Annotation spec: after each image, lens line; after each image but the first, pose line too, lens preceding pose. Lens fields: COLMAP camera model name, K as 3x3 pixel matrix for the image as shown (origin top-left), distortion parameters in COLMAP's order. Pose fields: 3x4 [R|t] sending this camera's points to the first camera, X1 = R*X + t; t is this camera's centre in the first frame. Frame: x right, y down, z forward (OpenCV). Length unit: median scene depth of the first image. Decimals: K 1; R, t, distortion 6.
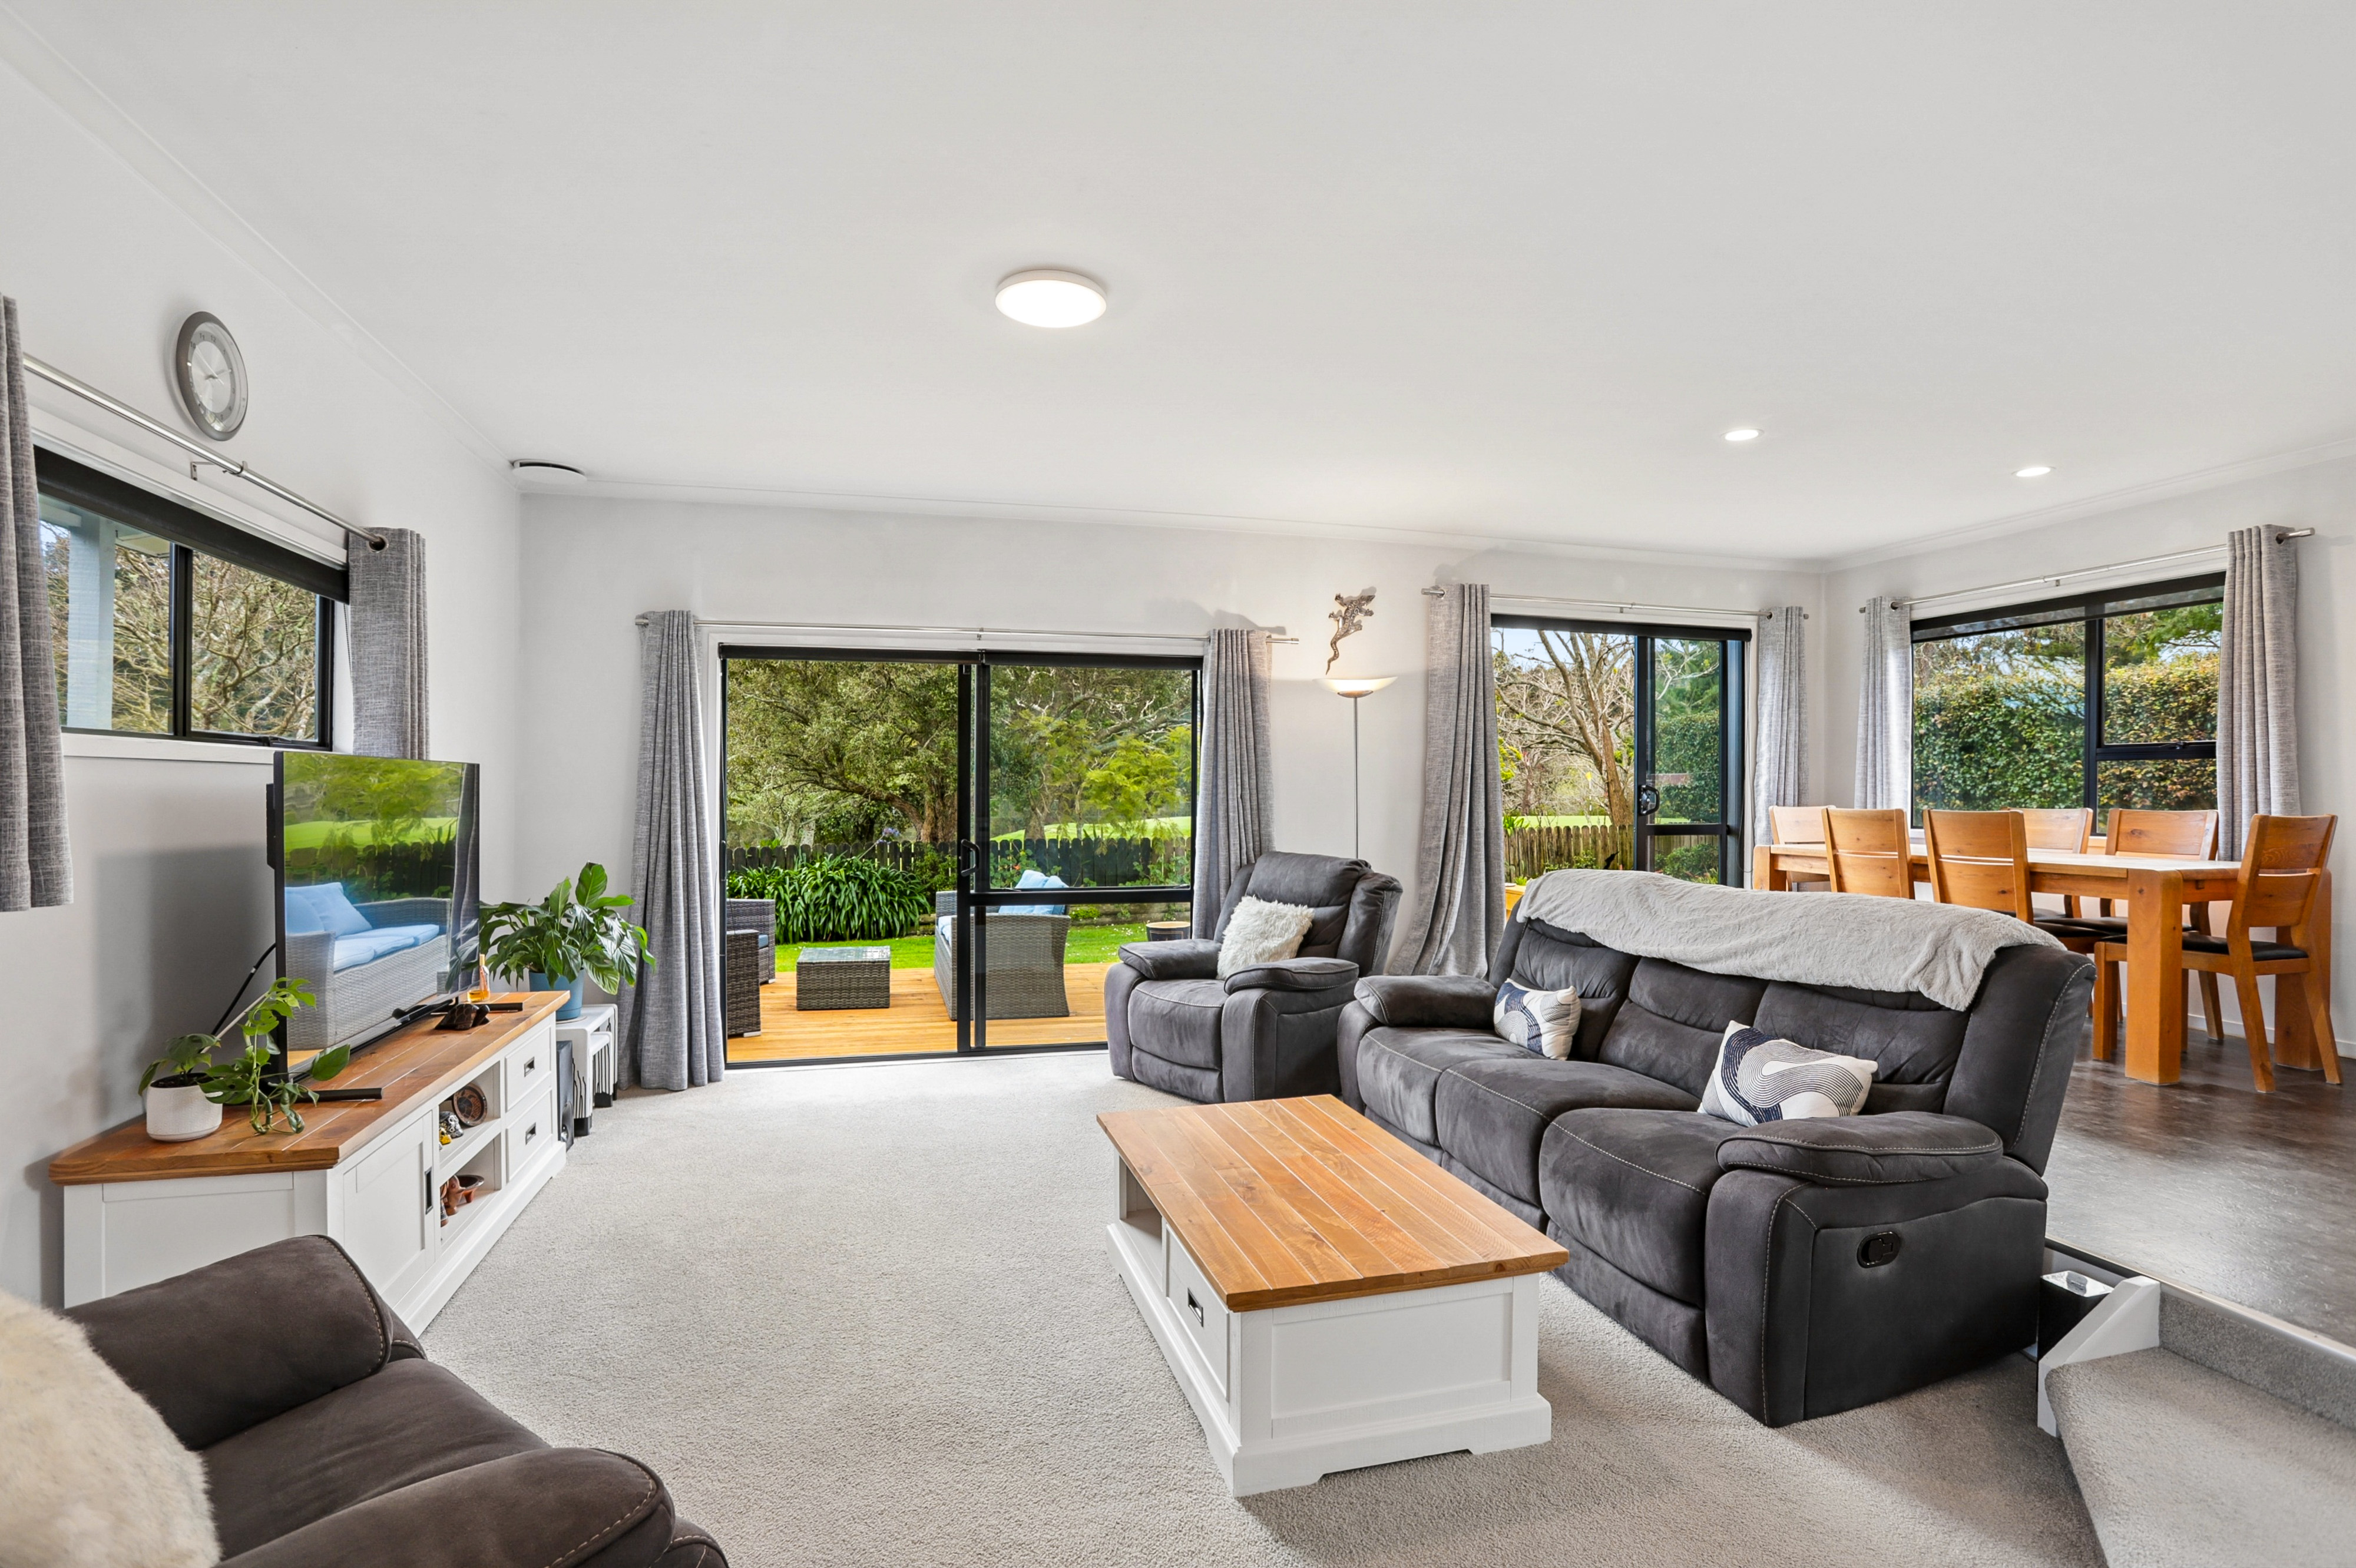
lens RADIAL K [[1155.3, 0, 1181.3], [0, 1155.3, 776.0], [0, 0, 1]] dist [-0.050329, 0.022073]
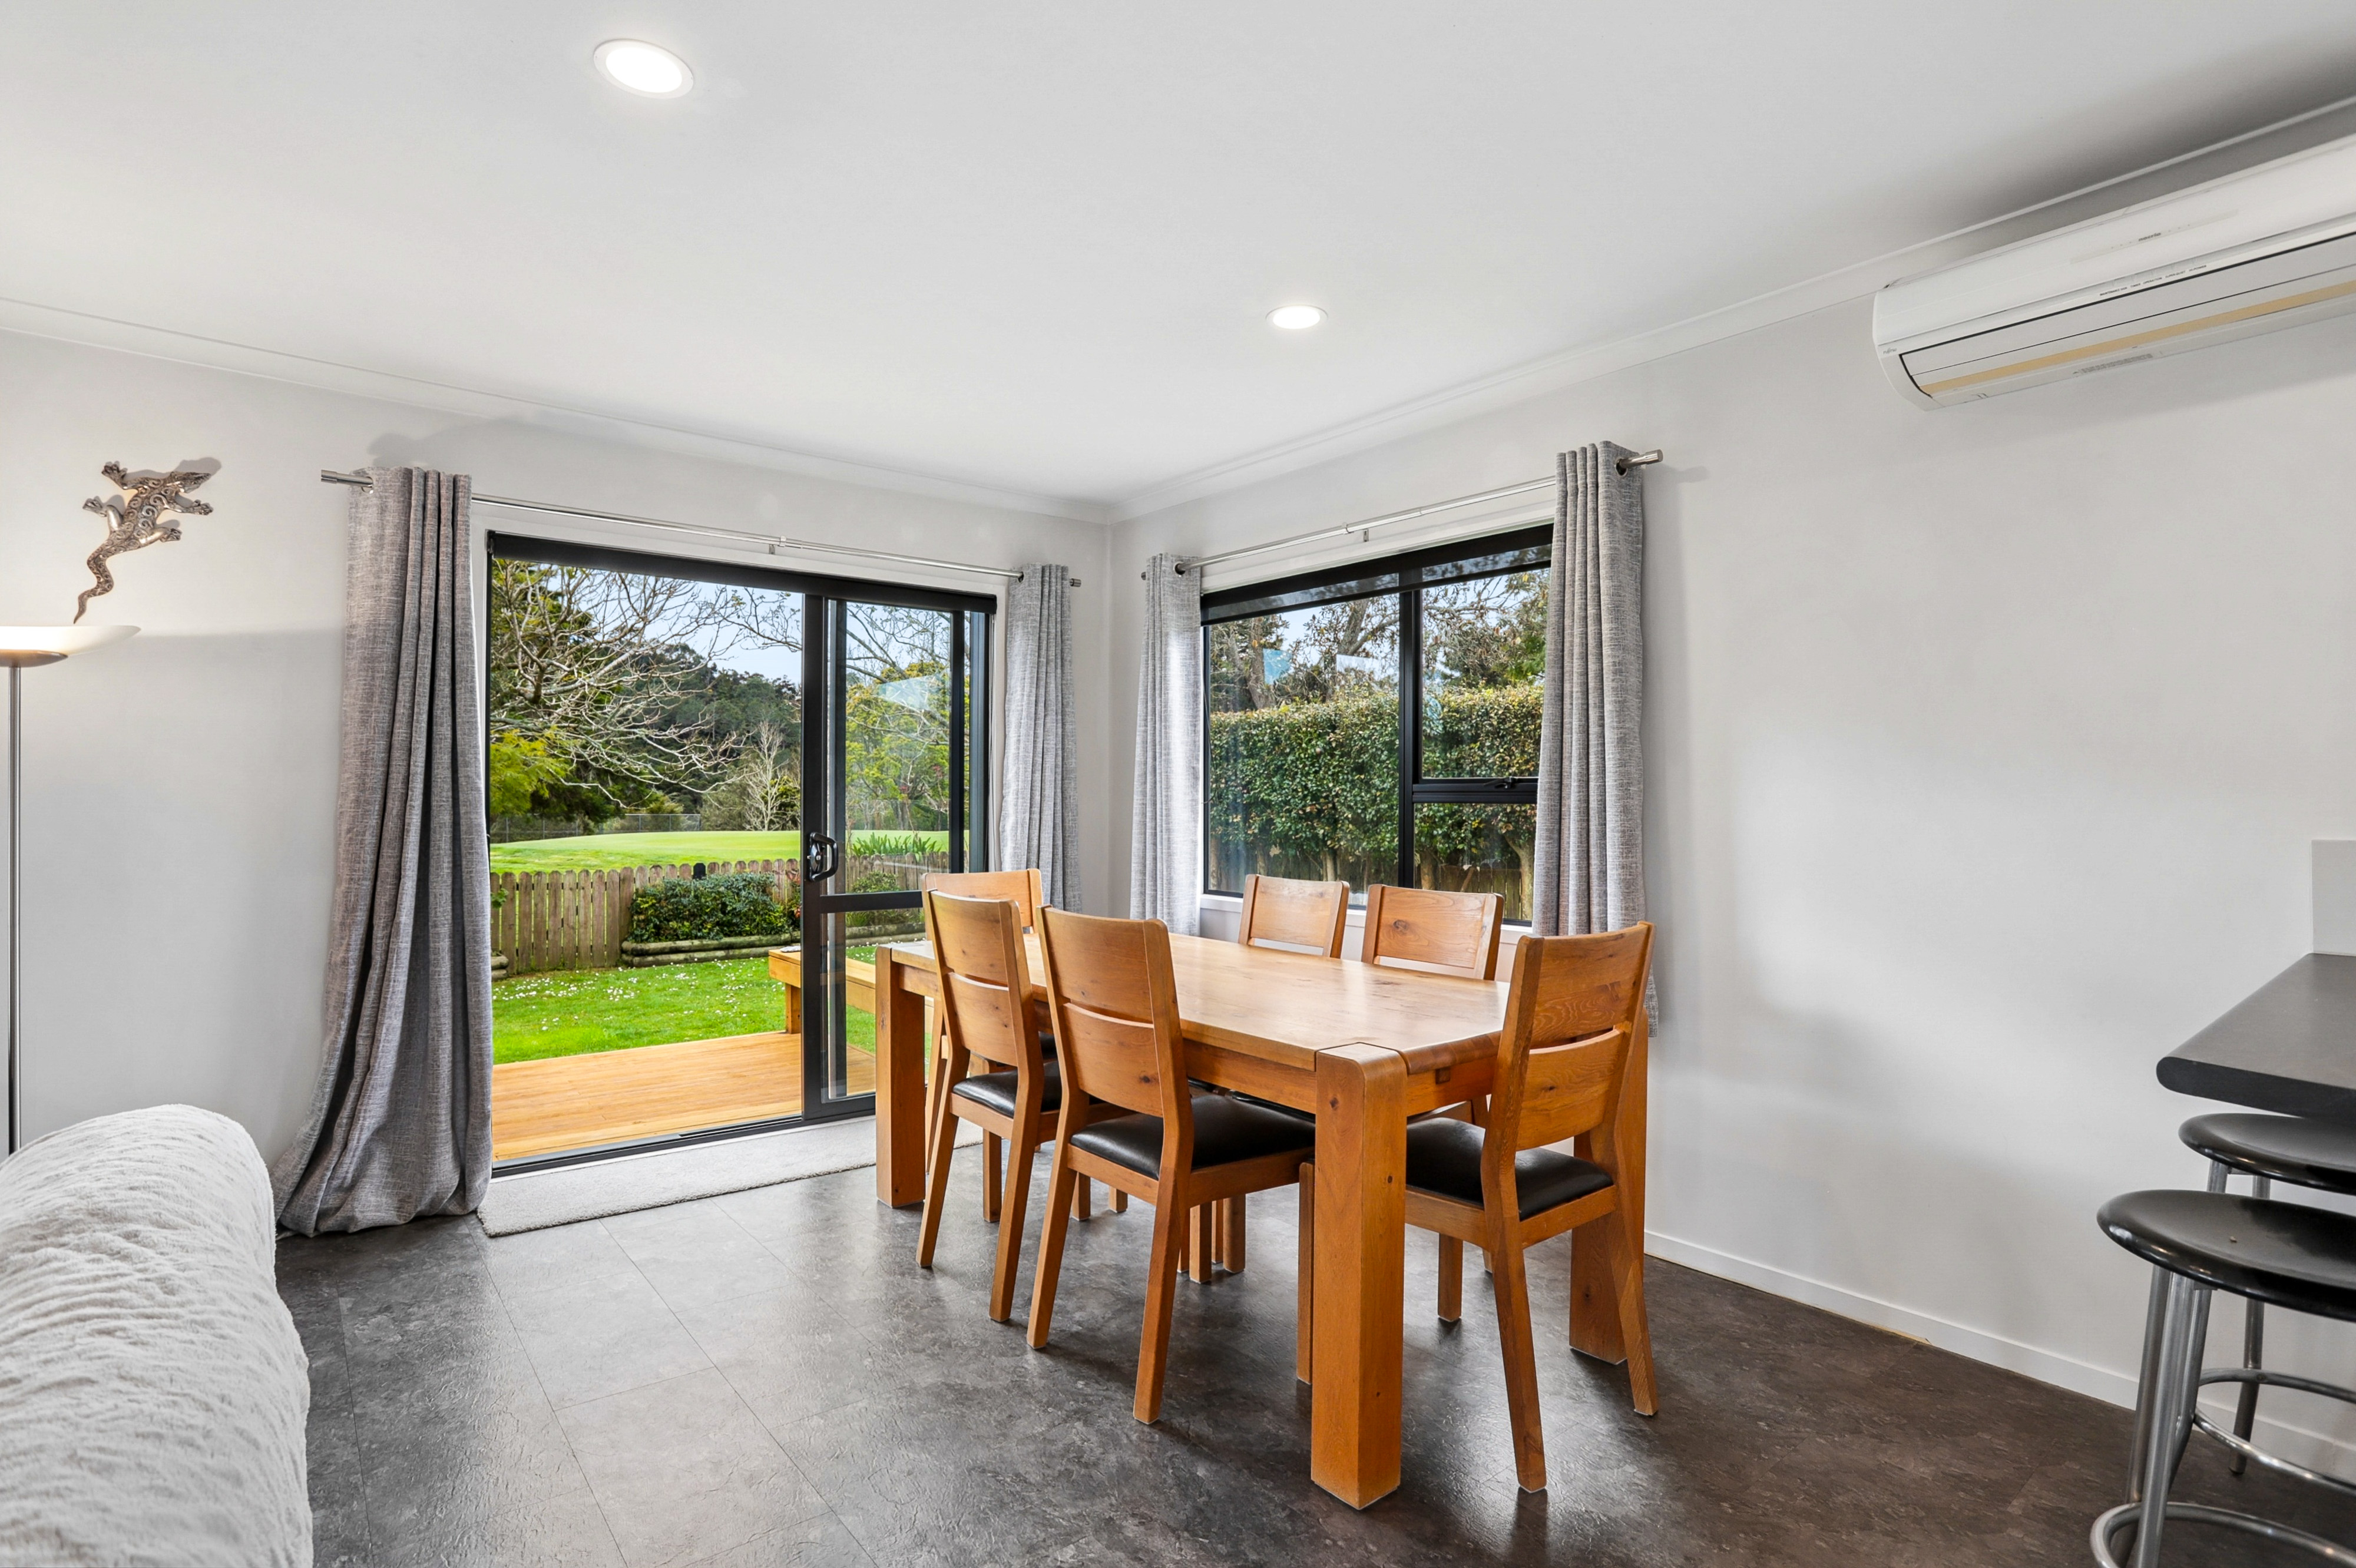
lens RADIAL K [[1155.3, 0, 1173.7], [0, 1155.3, 798.7], [0, 0, 1]] dist [-0.050329, 0.022073]
pose [[0.919581, -0.000316, 0.392900, 0.364360], [-0.004482, 0.999926, 0.011295, -0.020313], [-0.392874, -0.012148, 0.919512, 0.372183]]
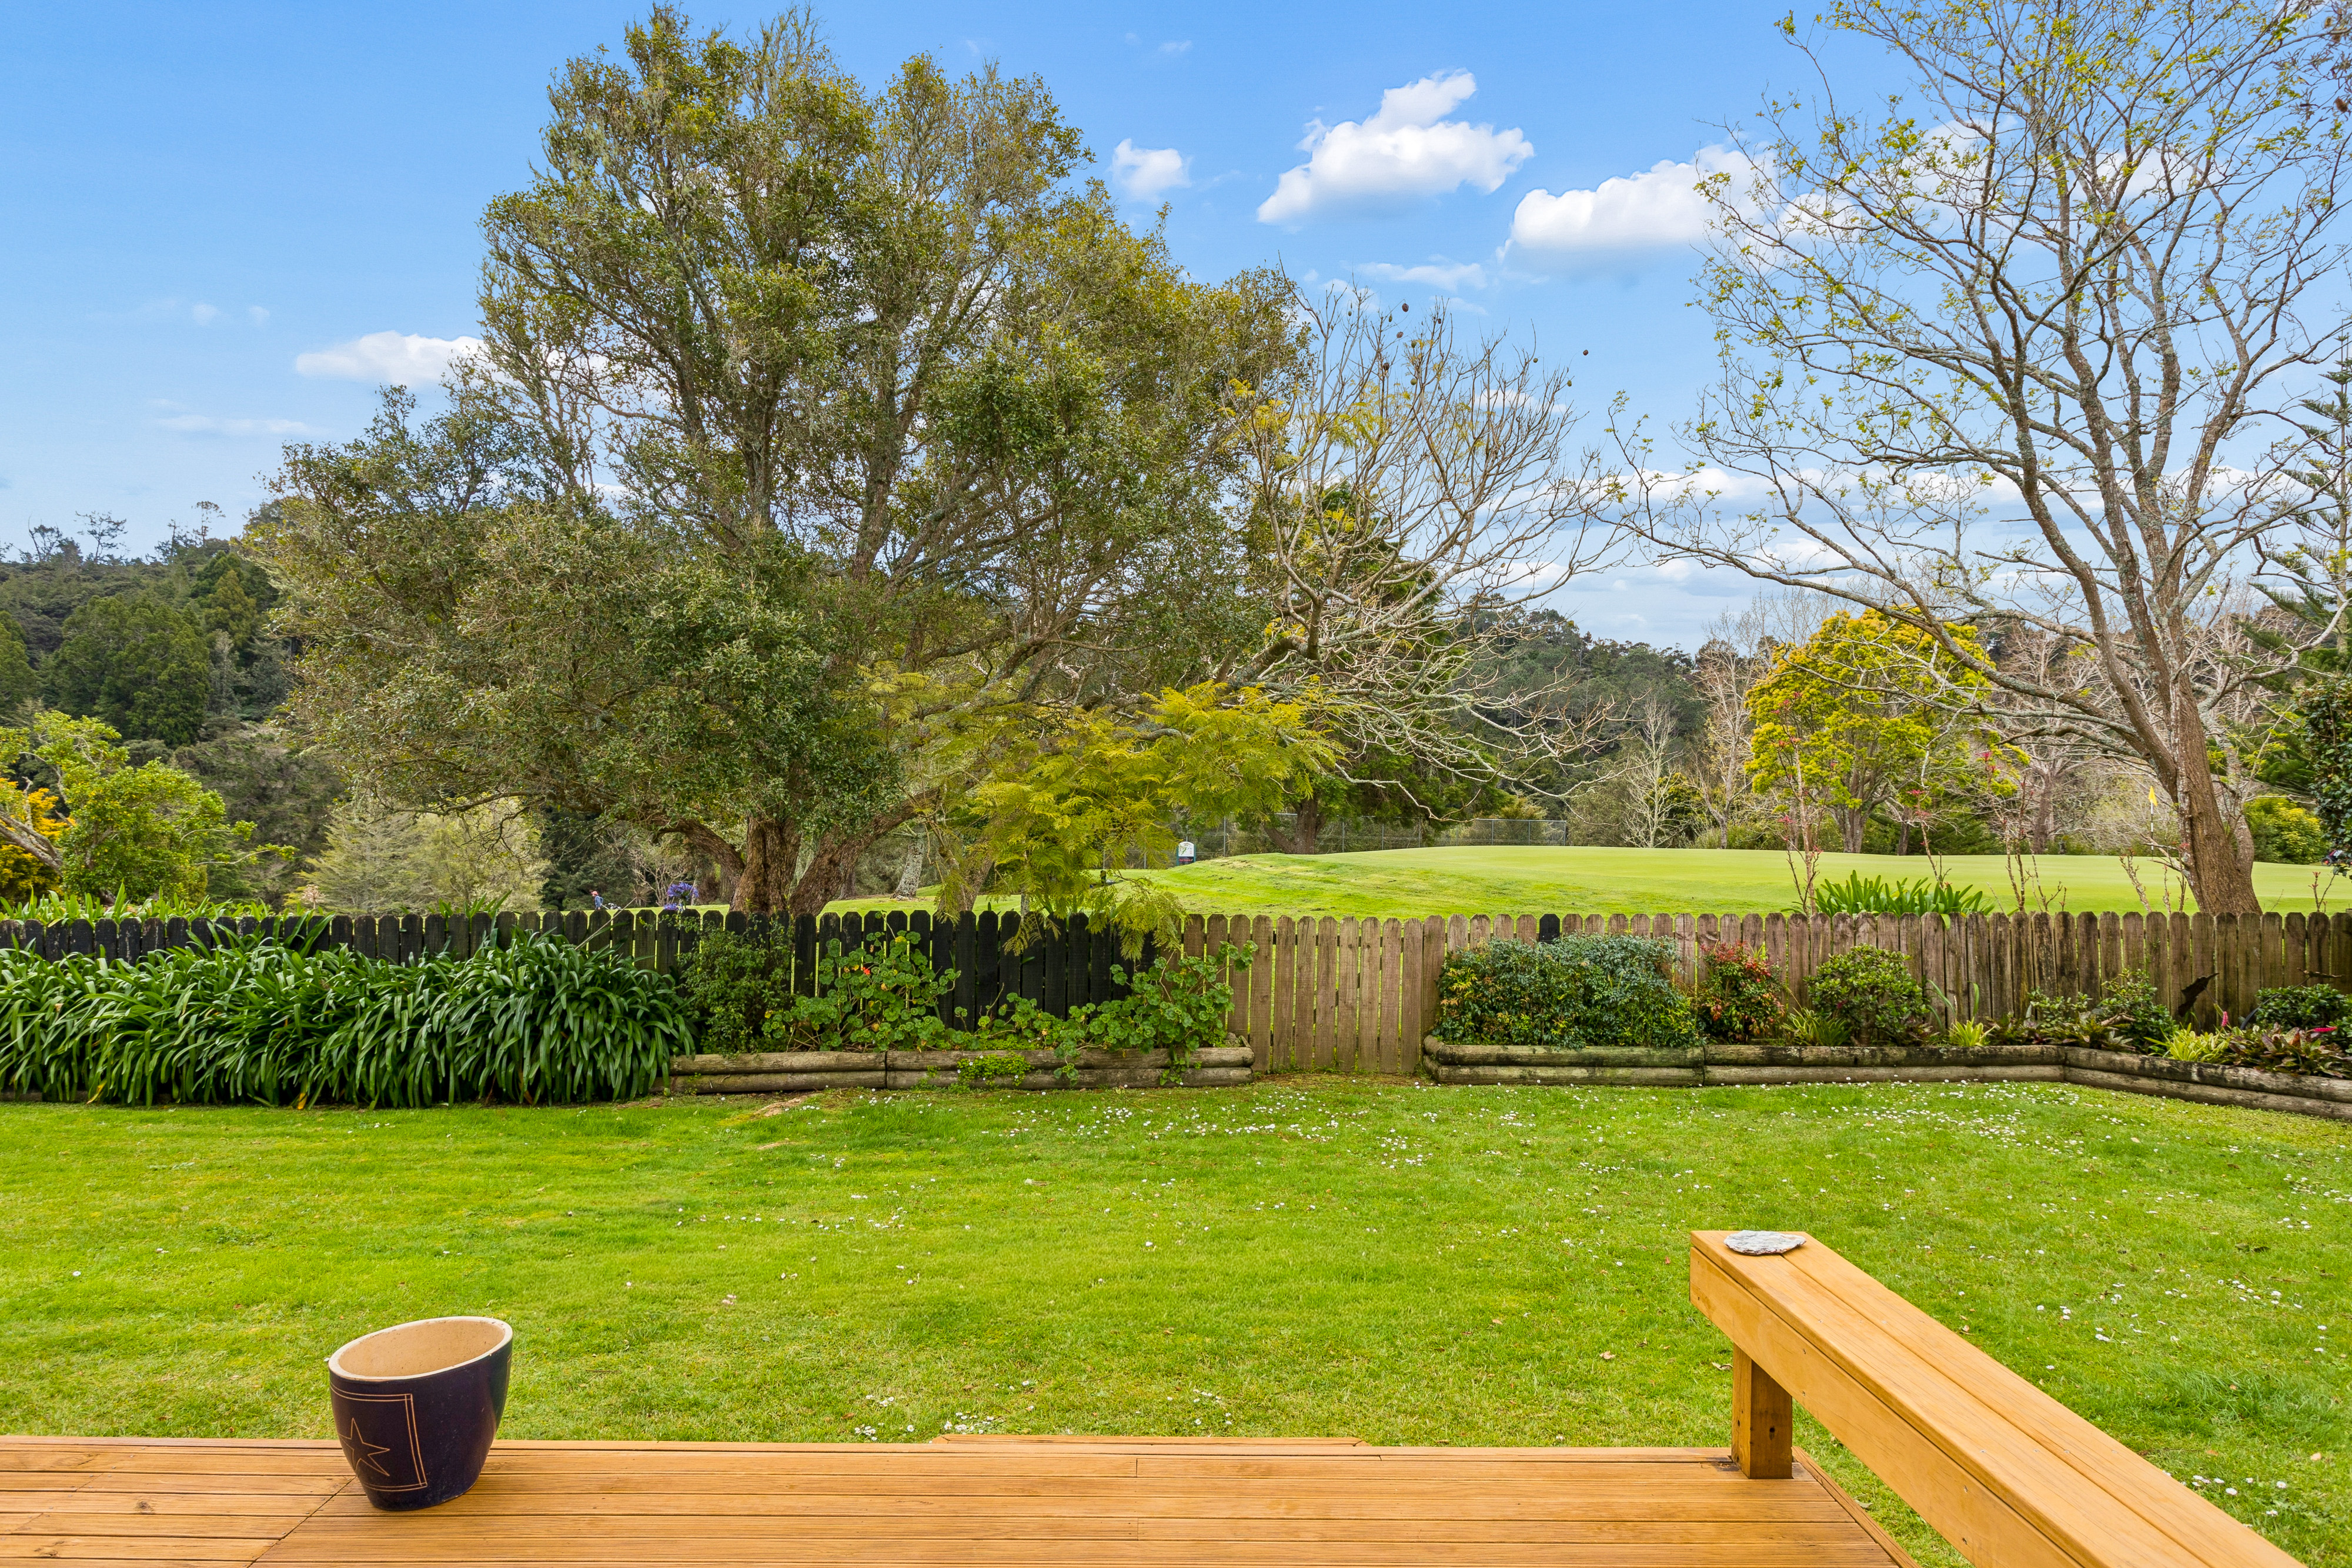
lens RADIAL K [[1440.4, 0, 1152.4], [0, 1440.4, 799.2], [0, 0, 1]] dist [-0.021320, 0.000903]
pose [[0.963467, 0.012825, -0.267520, 0.393961], [-0.009259, 0.999851, 0.014586, -0.019600], [0.267667, -0.011576, 0.963442, 1.082484]]
